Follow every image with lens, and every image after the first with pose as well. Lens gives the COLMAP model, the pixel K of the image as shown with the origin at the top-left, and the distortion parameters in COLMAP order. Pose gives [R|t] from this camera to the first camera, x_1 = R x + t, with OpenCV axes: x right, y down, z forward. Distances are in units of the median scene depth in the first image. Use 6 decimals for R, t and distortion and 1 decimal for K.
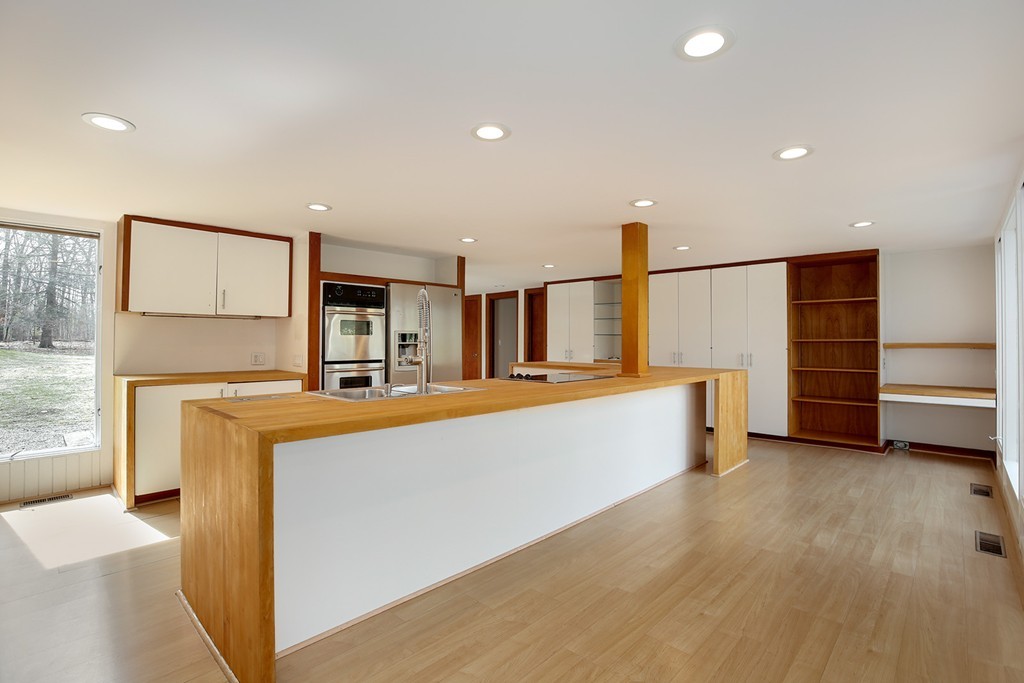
lens RADIAL K [[477.5, 0, 492.7], [0, 477.5, 331.4], [0, 0, 1]] dist [0.000904, -0.000015]
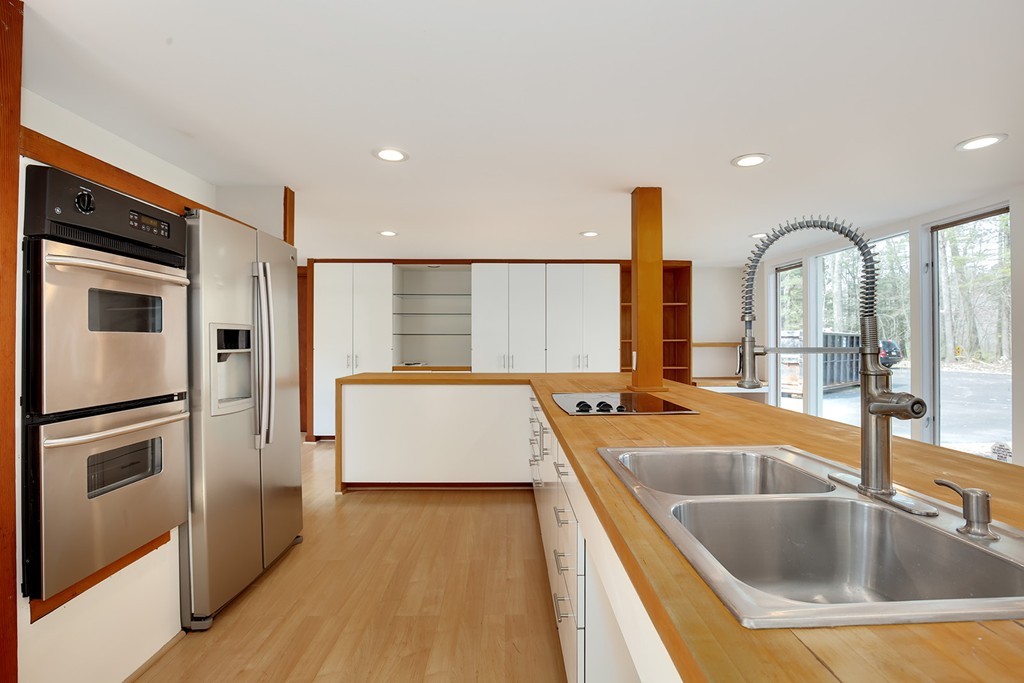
lens RADIAL K [[470.3, 0, 520.1], [0, 470.3, 360.9], [0, 0, 1]] dist [-0.029596, 0.000104]
pose [[0.669369, -0.040372, 0.741833, -0.340816], [-0.006533, 0.998164, 0.060216, 0.004931], [-0.742902, -0.045153, 0.667876, 0.527197]]
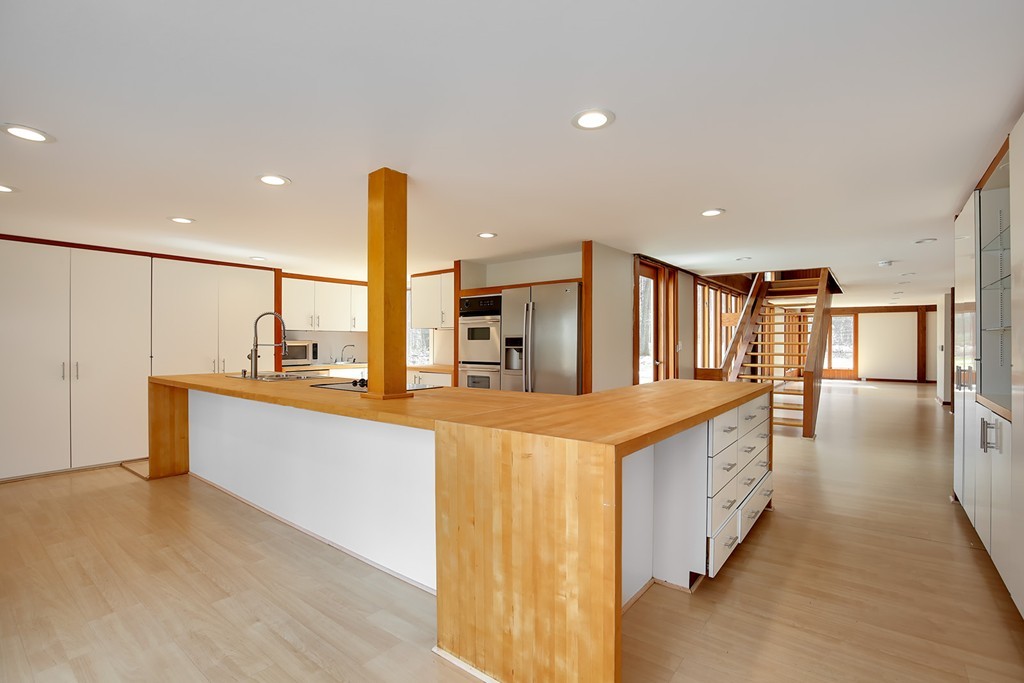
lens RADIAL K [[464.8, 0, 512.0], [0, 464.8, 341.5], [0, 0, 1]] dist [-0.001377, 0.000108]
pose [[0.113180, -0.012439, -0.993497, 0.833930], [0.010639, 0.999879, -0.011306, 0.023507], [0.993518, -0.009291, 0.113299, 0.940233]]
